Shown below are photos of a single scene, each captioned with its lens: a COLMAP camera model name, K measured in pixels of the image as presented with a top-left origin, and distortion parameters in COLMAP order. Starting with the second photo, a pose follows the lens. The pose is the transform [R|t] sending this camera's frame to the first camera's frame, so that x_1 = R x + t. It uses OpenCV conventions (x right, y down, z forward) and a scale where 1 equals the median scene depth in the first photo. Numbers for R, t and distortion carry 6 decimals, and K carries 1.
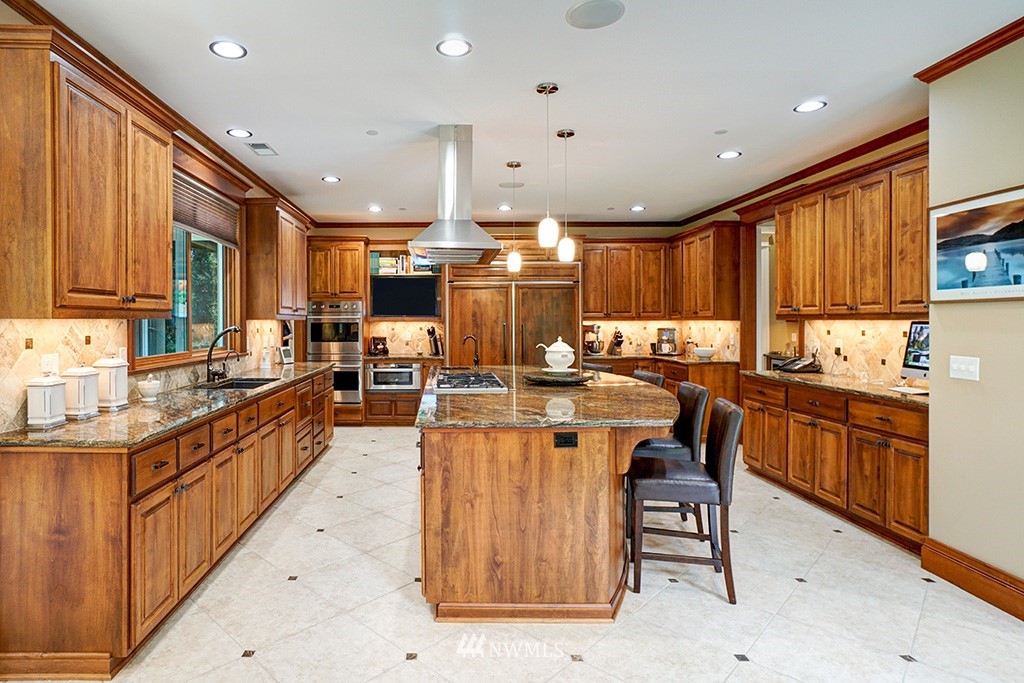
lens RADIAL K [[566.5, 0, 511.3], [0, 566.5, 327.9], [0, 0, 1]] dist [-0.000611, -0.000124]
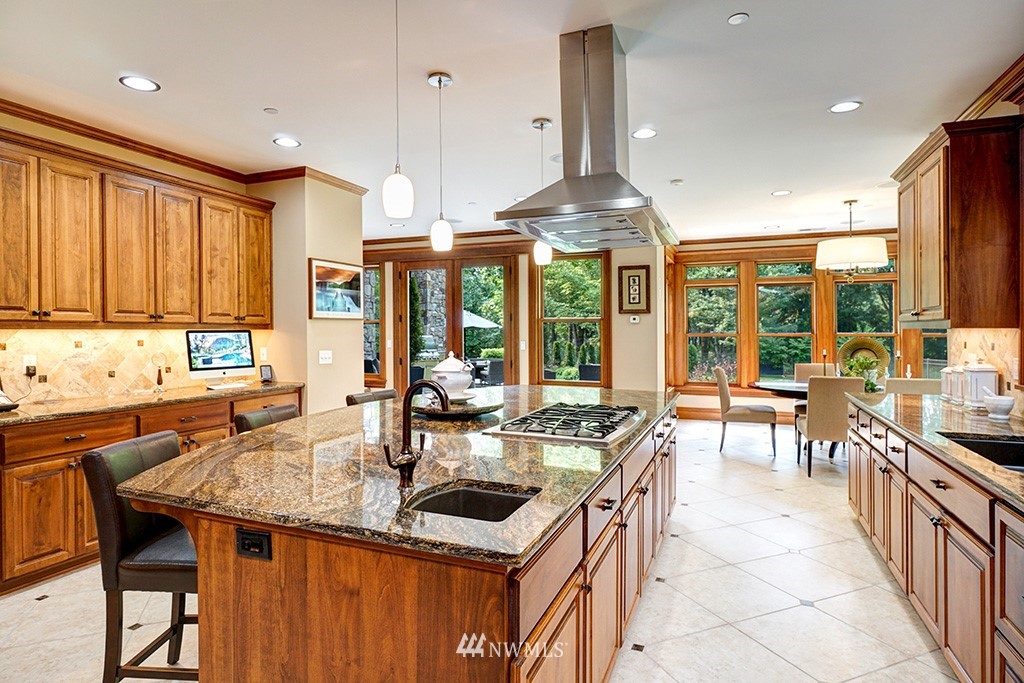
lens RADIAL K [[566.5, 0, 511.3], [0, 566.5, 327.9], [0, 0, 1]] dist [-0.000611, -0.000124]
pose [[-0.861931, 0.006537, 0.506983, -0.437319], [0.010064, 0.999940, 0.004218, -0.015782], [-0.506925, 0.008738, -0.861946, 1.692063]]
